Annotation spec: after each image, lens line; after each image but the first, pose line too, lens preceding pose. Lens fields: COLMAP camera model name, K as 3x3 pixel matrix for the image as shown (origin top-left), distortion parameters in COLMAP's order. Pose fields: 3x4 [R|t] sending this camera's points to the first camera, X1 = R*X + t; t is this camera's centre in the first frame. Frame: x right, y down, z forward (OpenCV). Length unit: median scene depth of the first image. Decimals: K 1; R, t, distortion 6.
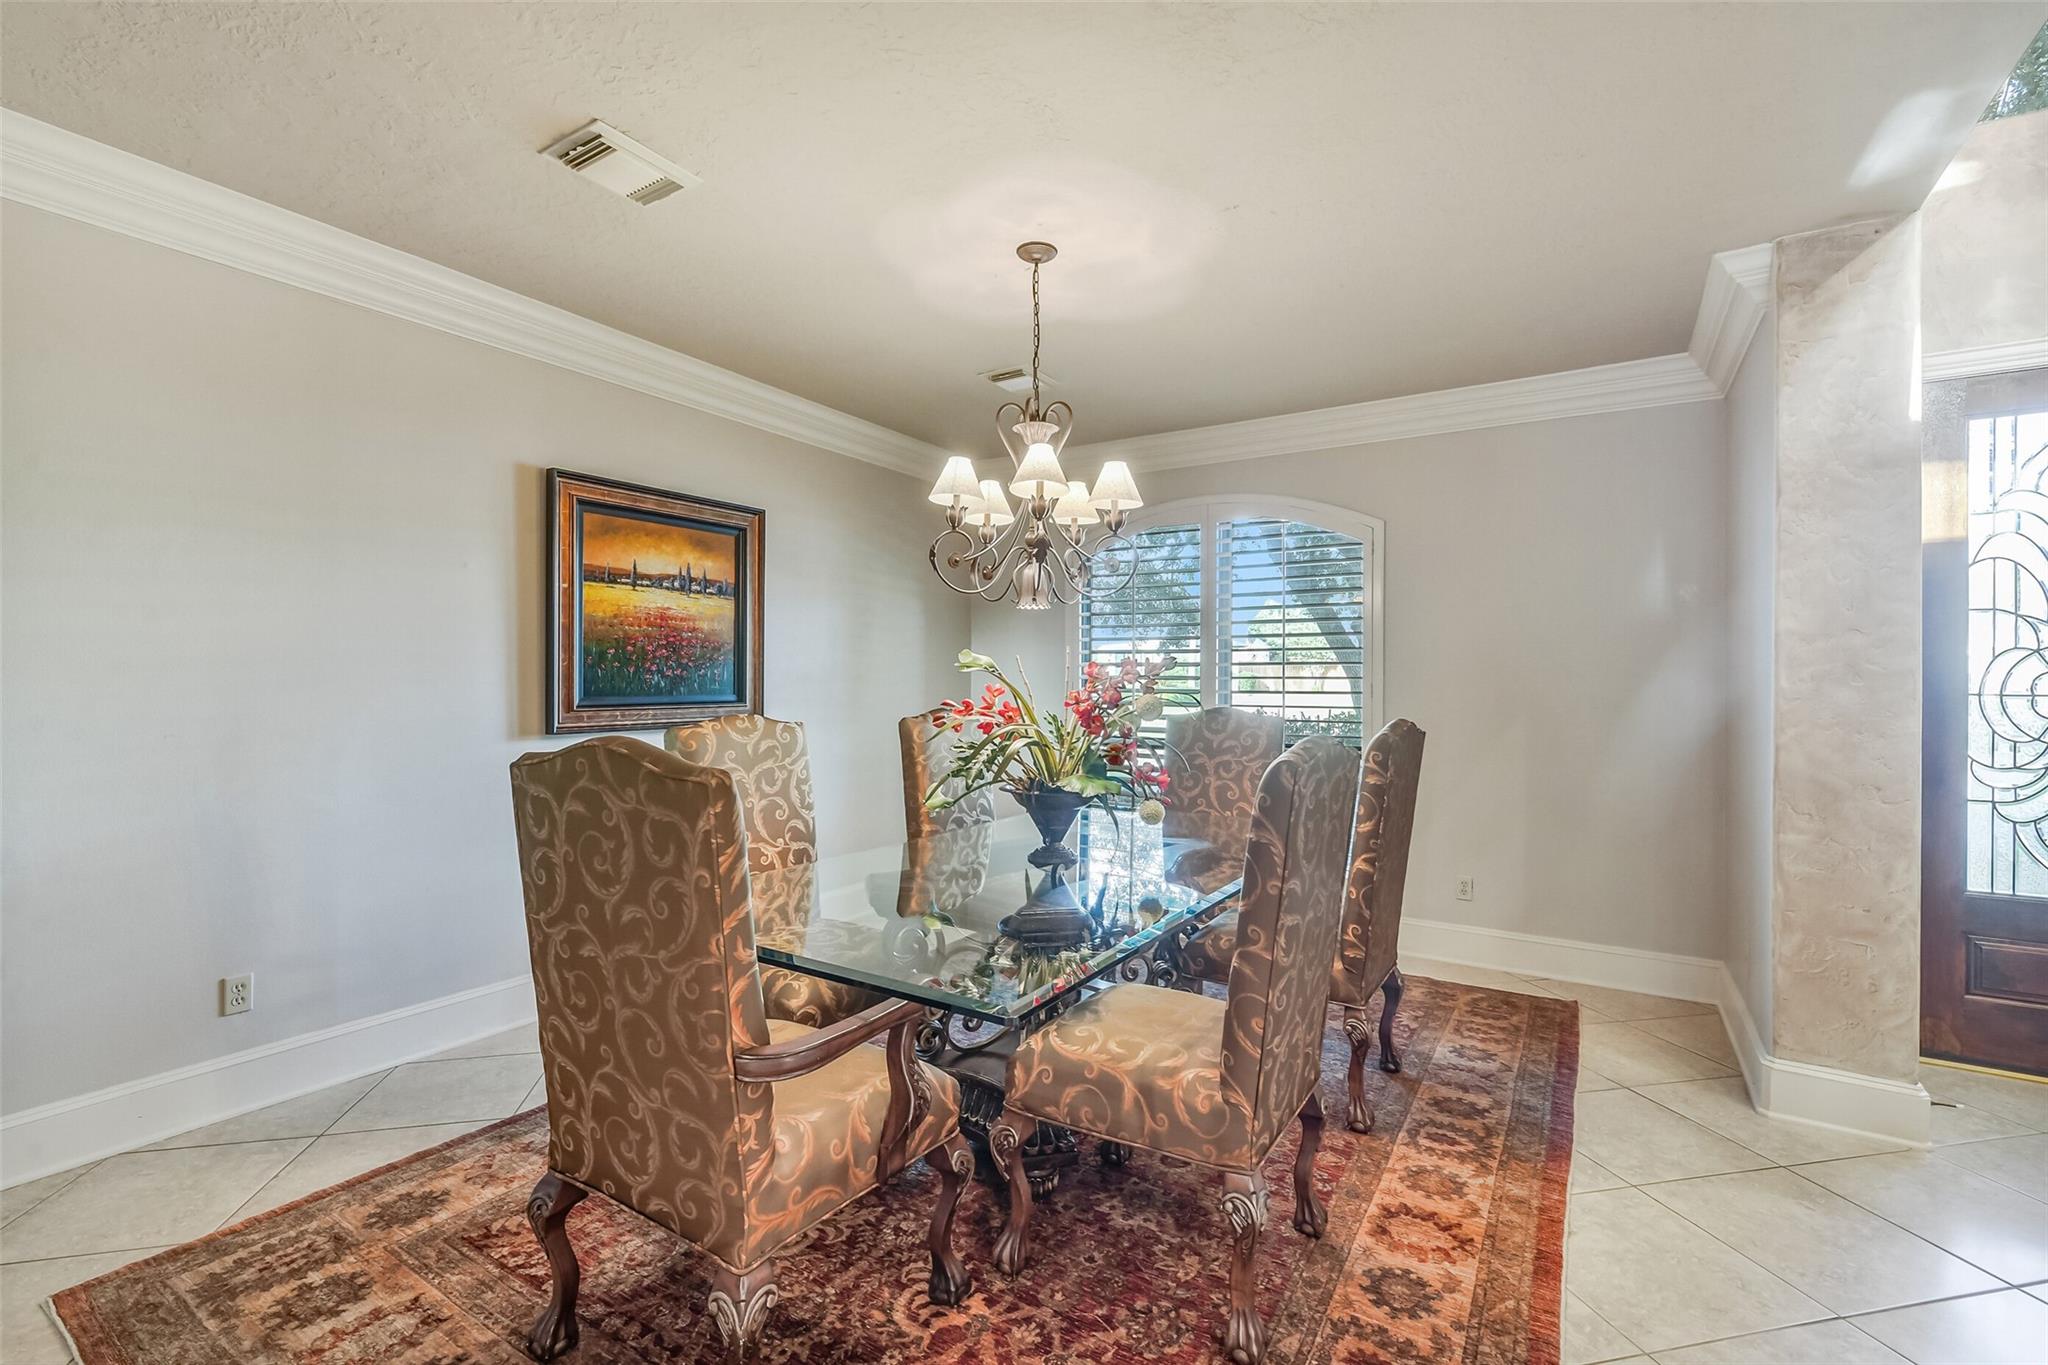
lens RADIAL K [[892.9, 0, 1027.4], [0, 892.9, 680.9], [0, 0, 1]] dist [-0.001047, -0.000754]
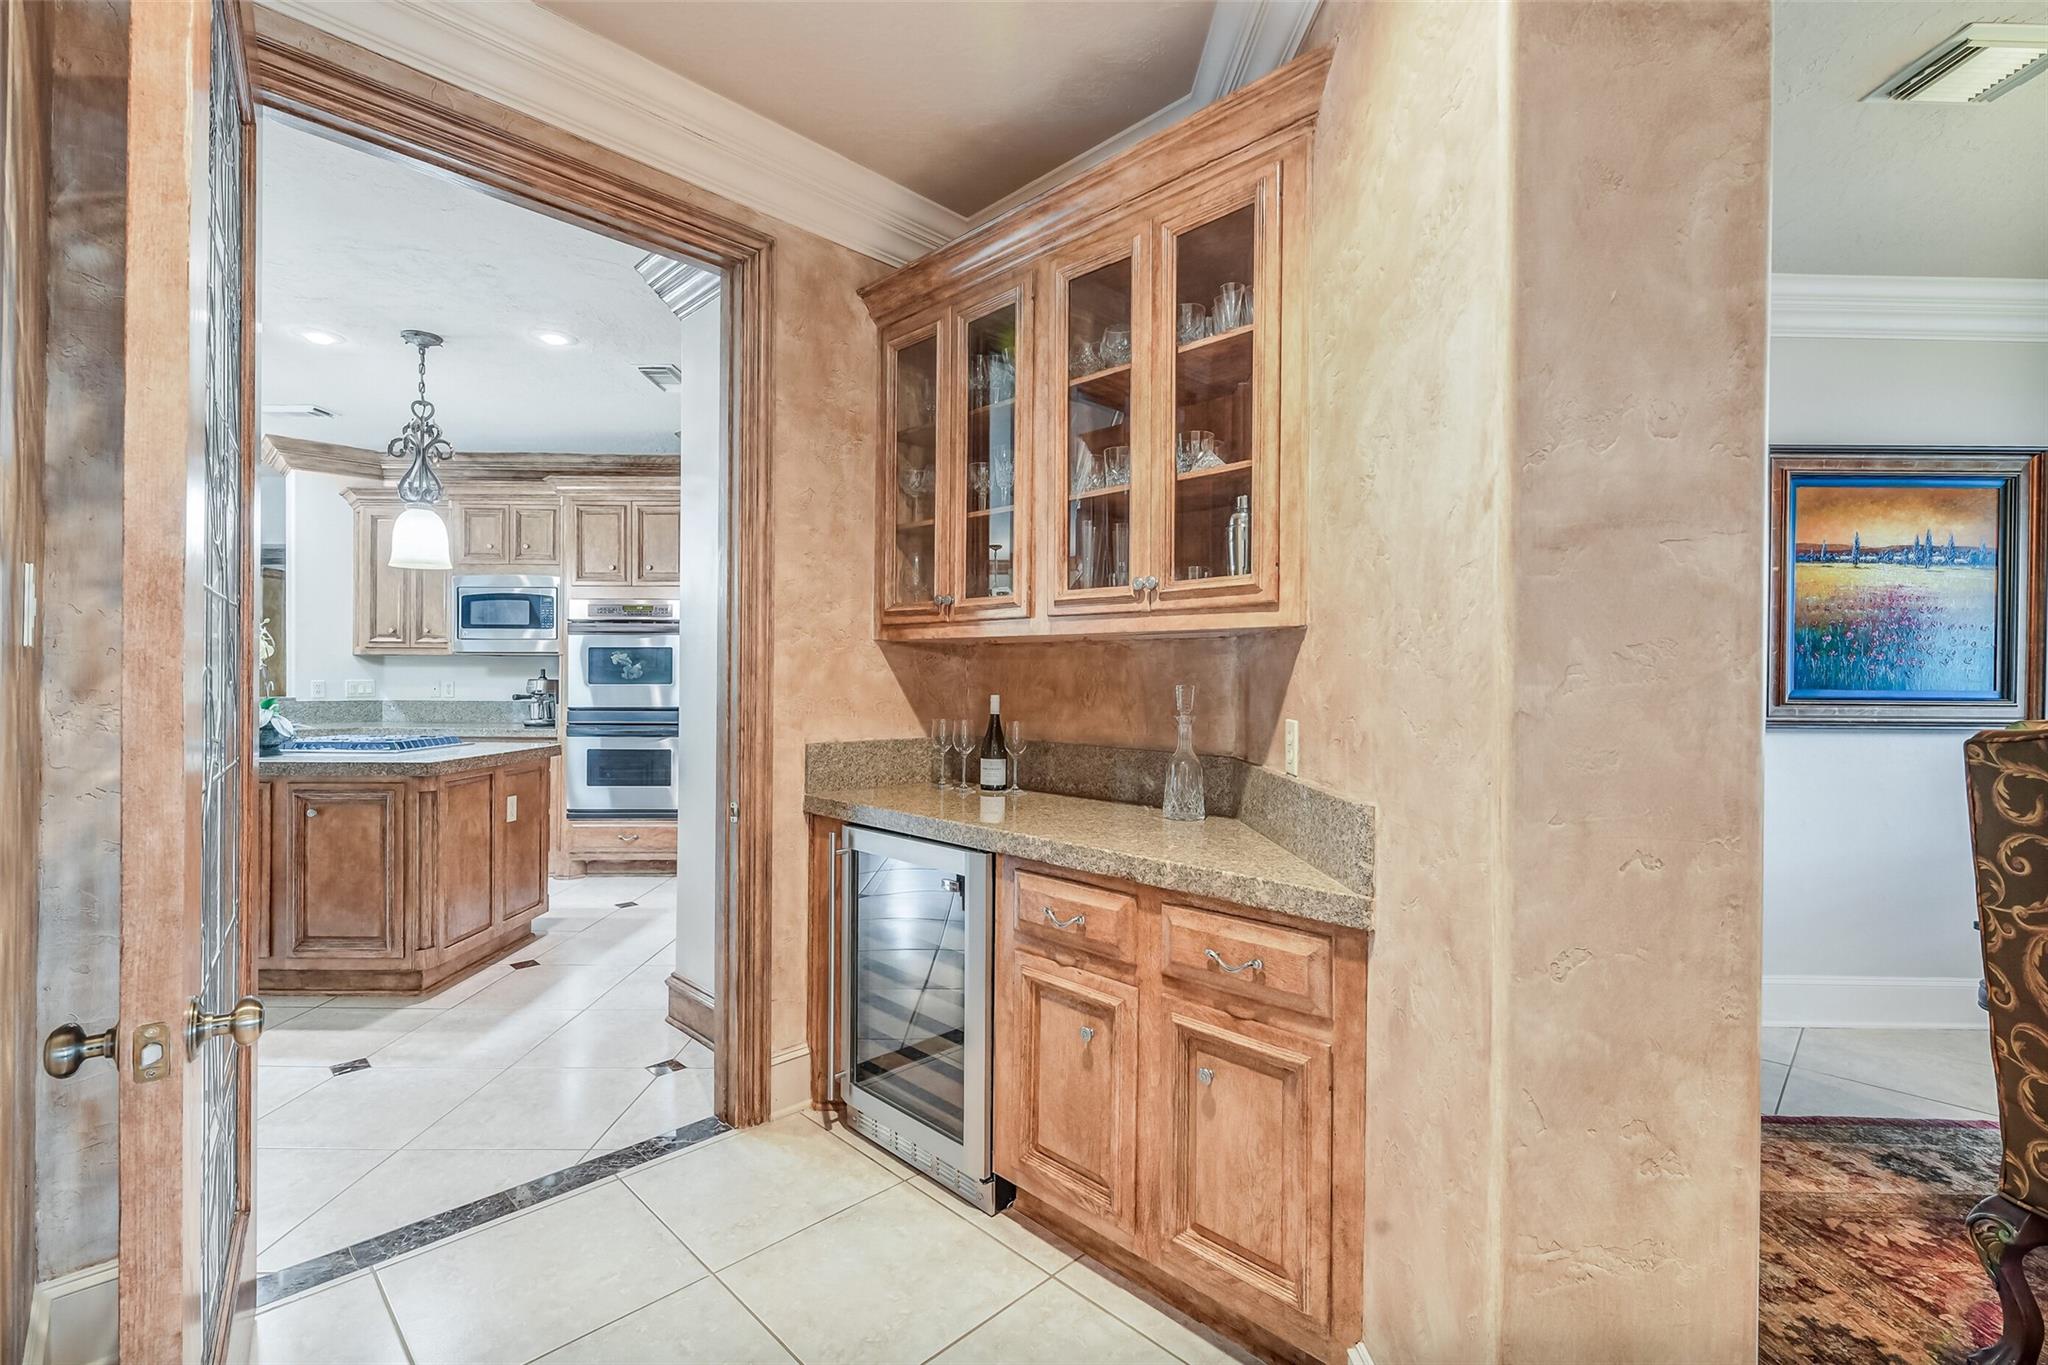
lens RADIAL K [[892.9, 0, 1027.4], [0, 892.9, 680.9], [0, 0, 1]] dist [-0.001047, -0.000754]
pose [[0.542695, 0.002711, -0.839925, -0.195158], [-0.009700, 0.999948, -0.003039, 0.025484], [0.839874, 0.009796, 0.542694, -0.199663]]
